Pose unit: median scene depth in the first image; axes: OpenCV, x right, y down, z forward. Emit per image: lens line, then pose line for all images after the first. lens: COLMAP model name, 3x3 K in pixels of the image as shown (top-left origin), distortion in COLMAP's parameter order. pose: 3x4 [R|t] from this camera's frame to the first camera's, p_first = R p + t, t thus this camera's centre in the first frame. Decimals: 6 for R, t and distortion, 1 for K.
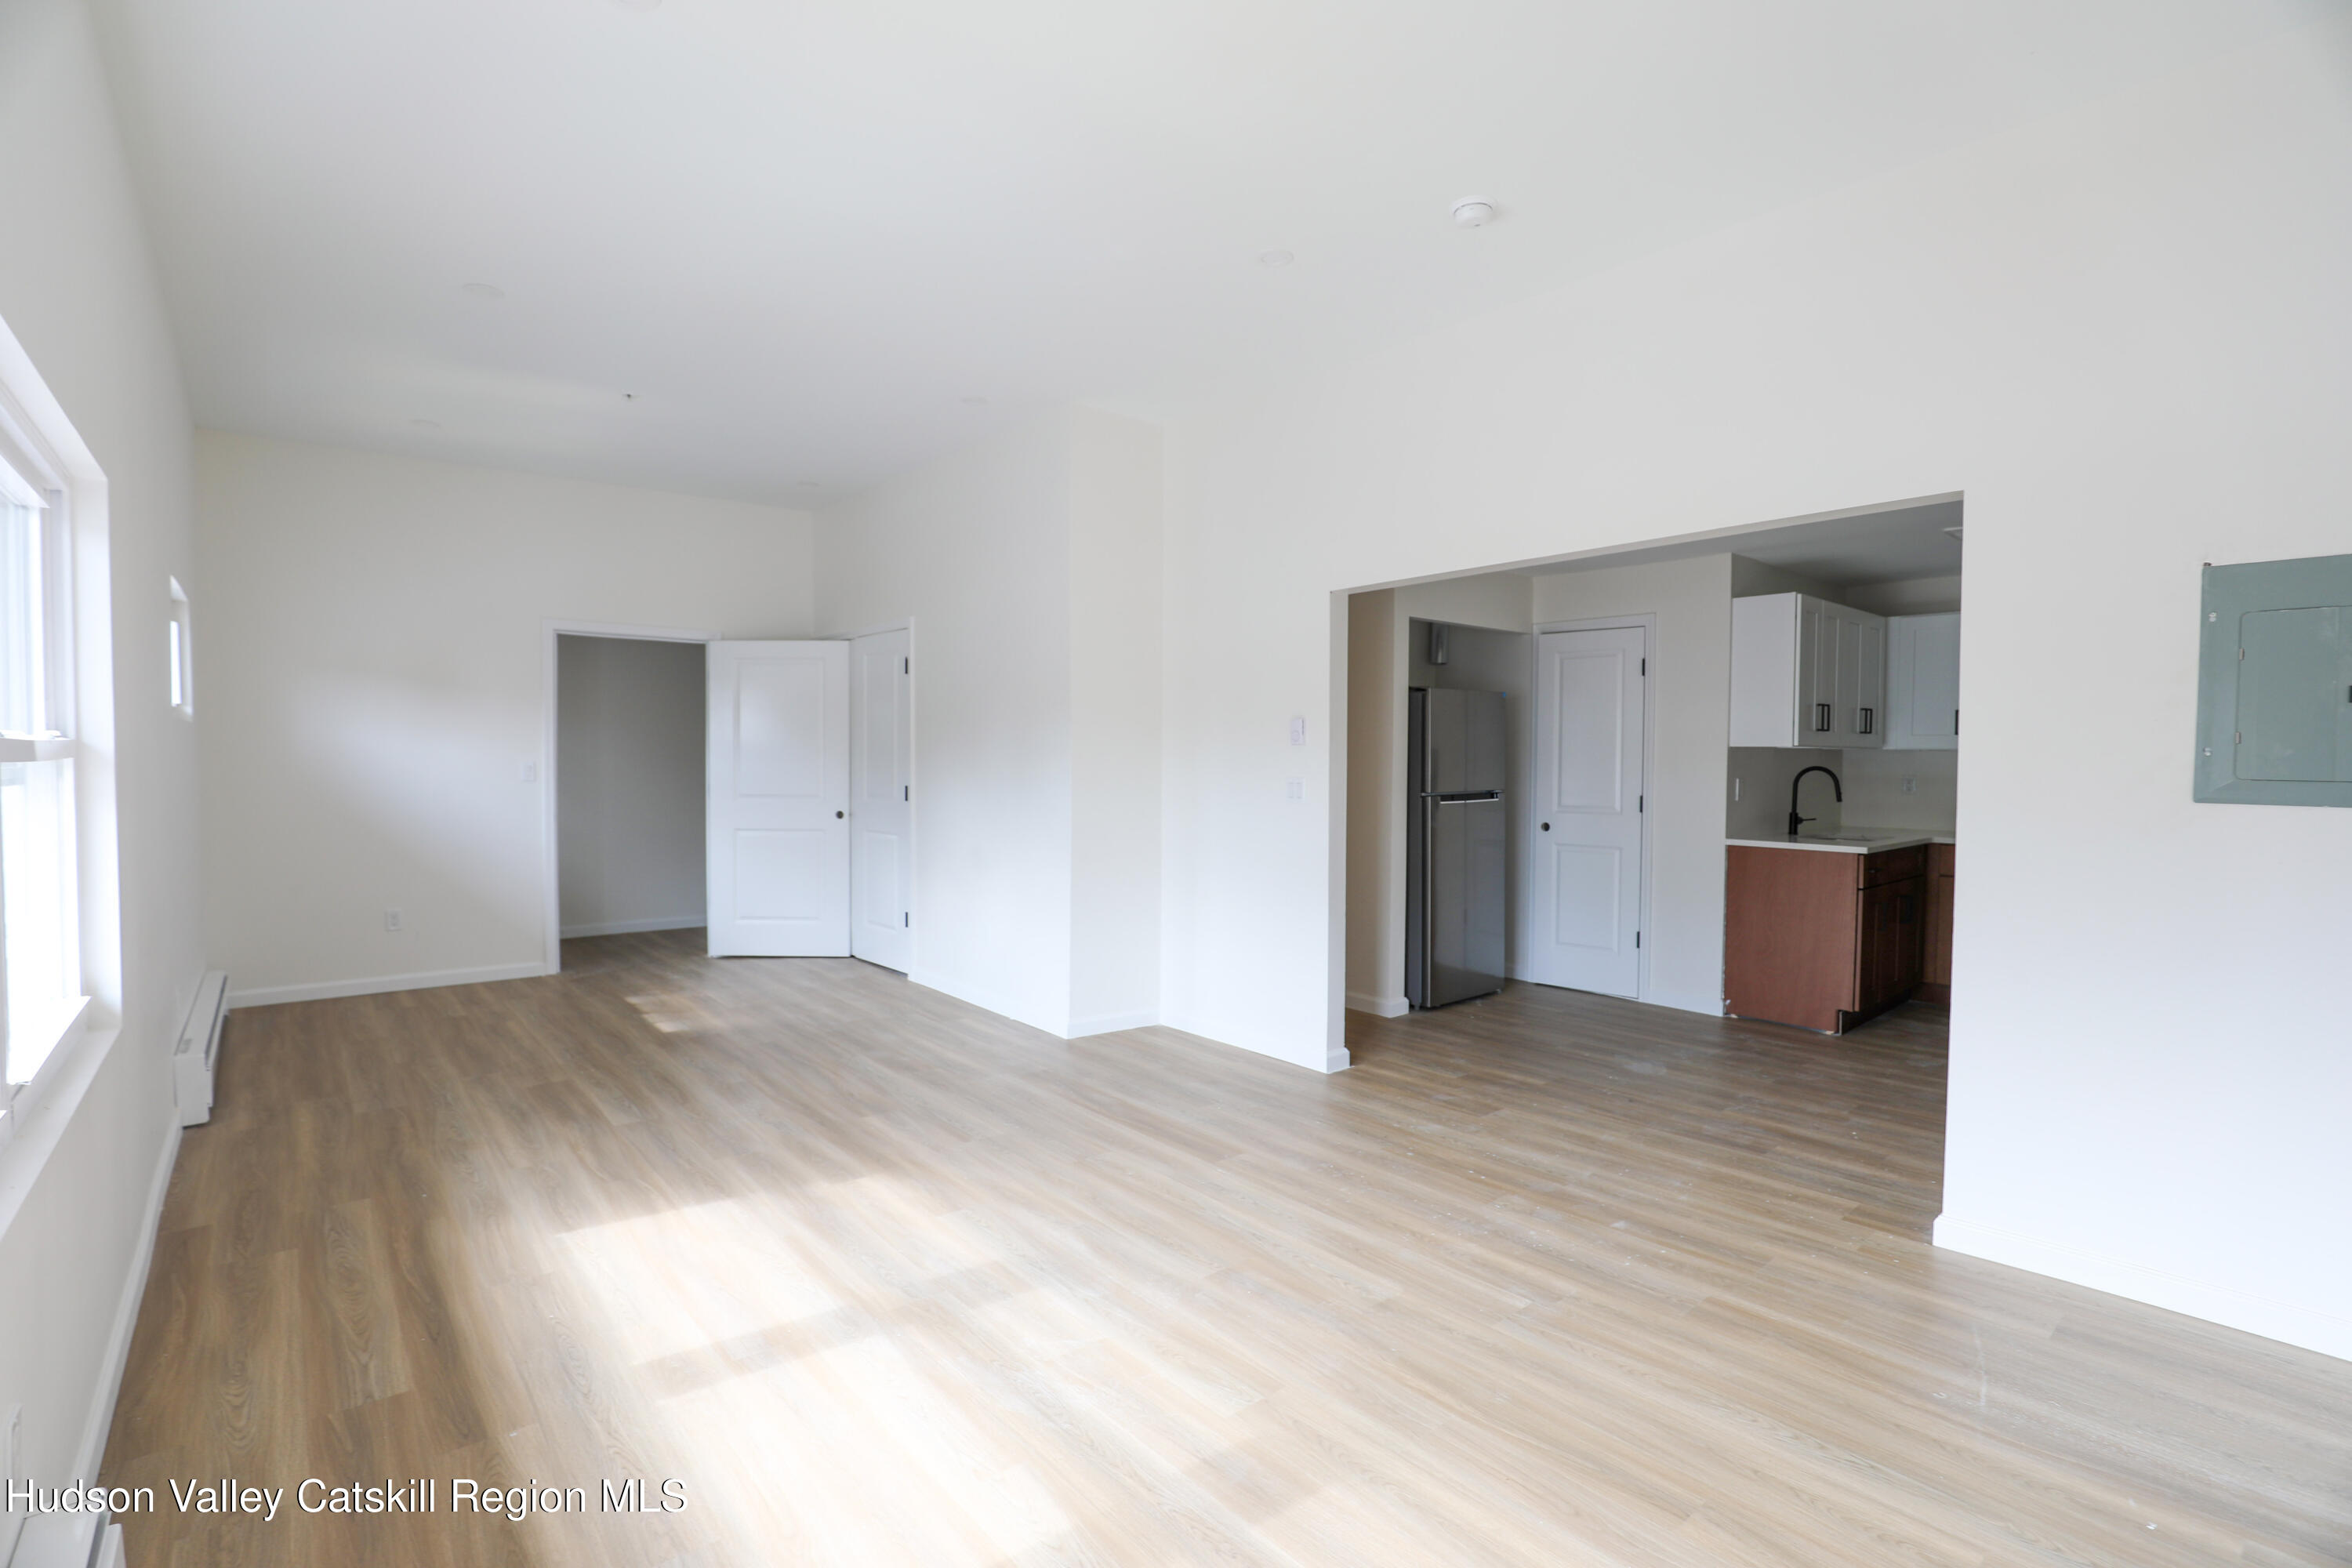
lens RADIAL K [[1075.9, 0, 1167.7], [0, 1075.9, 797.0], [0, 0, 1]] dist [-0.037133, 0.008947]
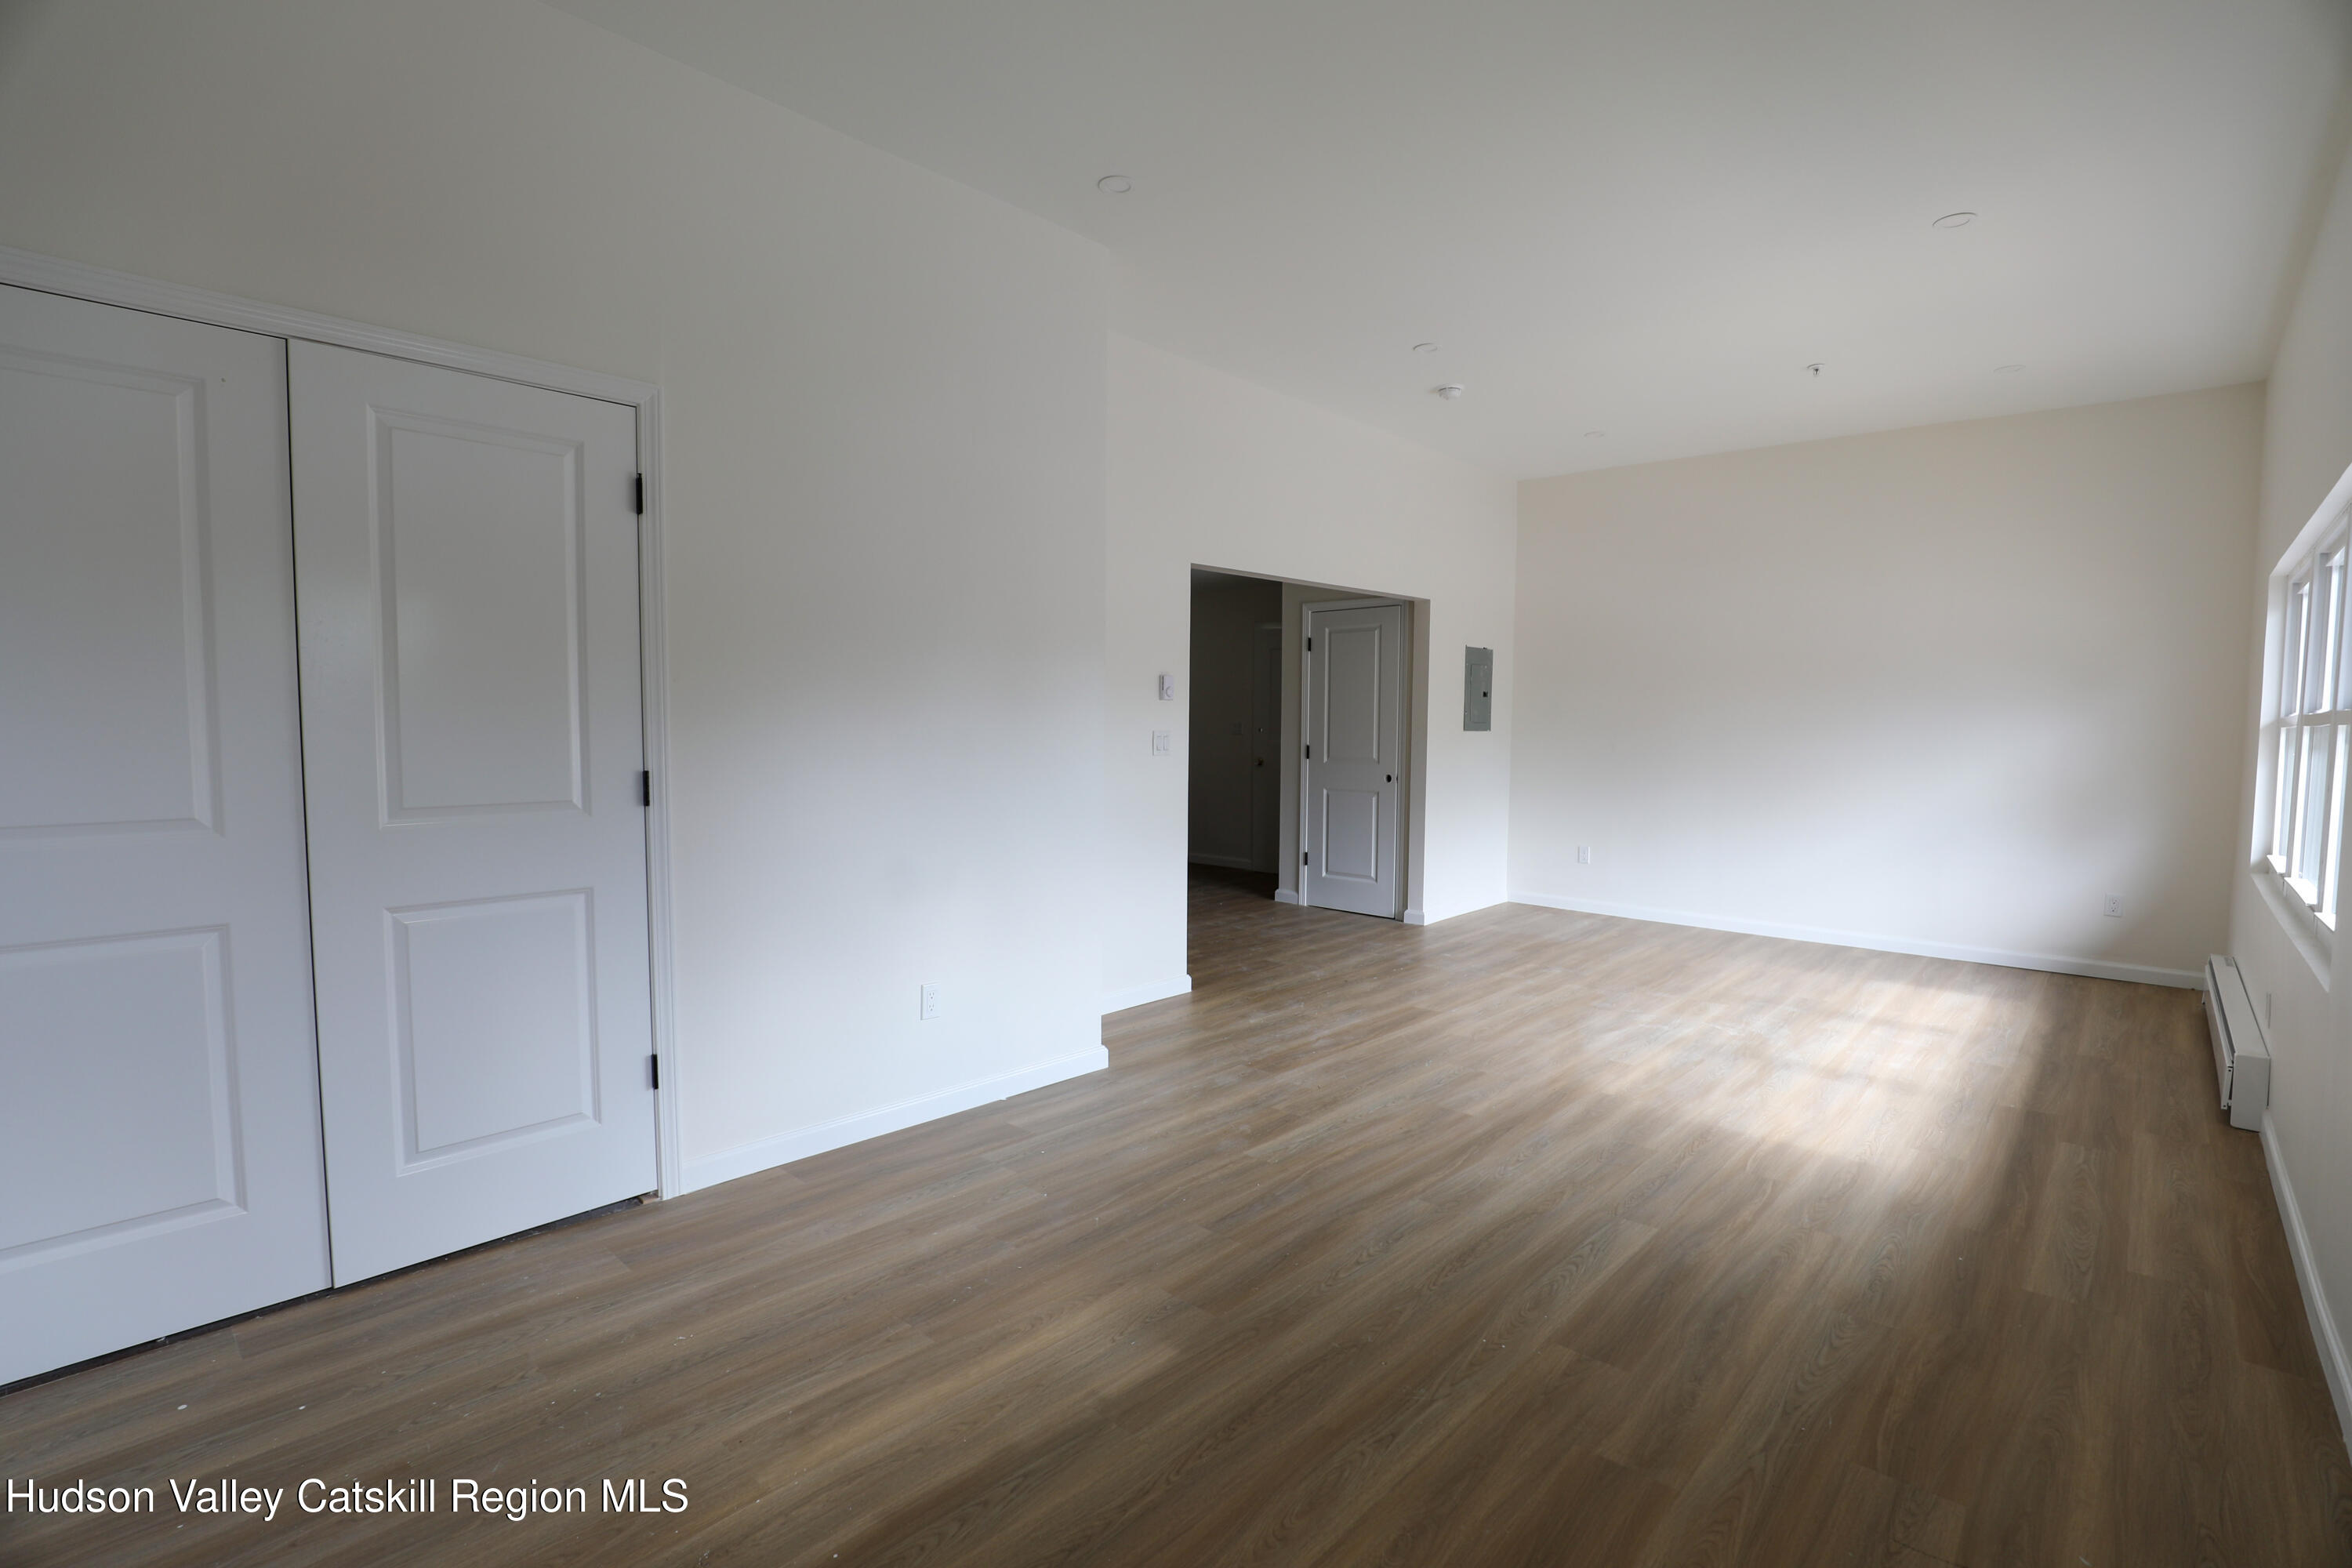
lens RADIAL K [[1075.9, 0, 1167.7], [0, 1075.9, 797.0], [0, 0, 1]] dist [-0.037133, 0.008947]
pose [[-0.117943, -0.076332, 0.990082, -1.124131], [0.027251, 0.996417, 0.080067, -0.045573], [-0.992646, 0.036424, -0.115440, 1.347733]]
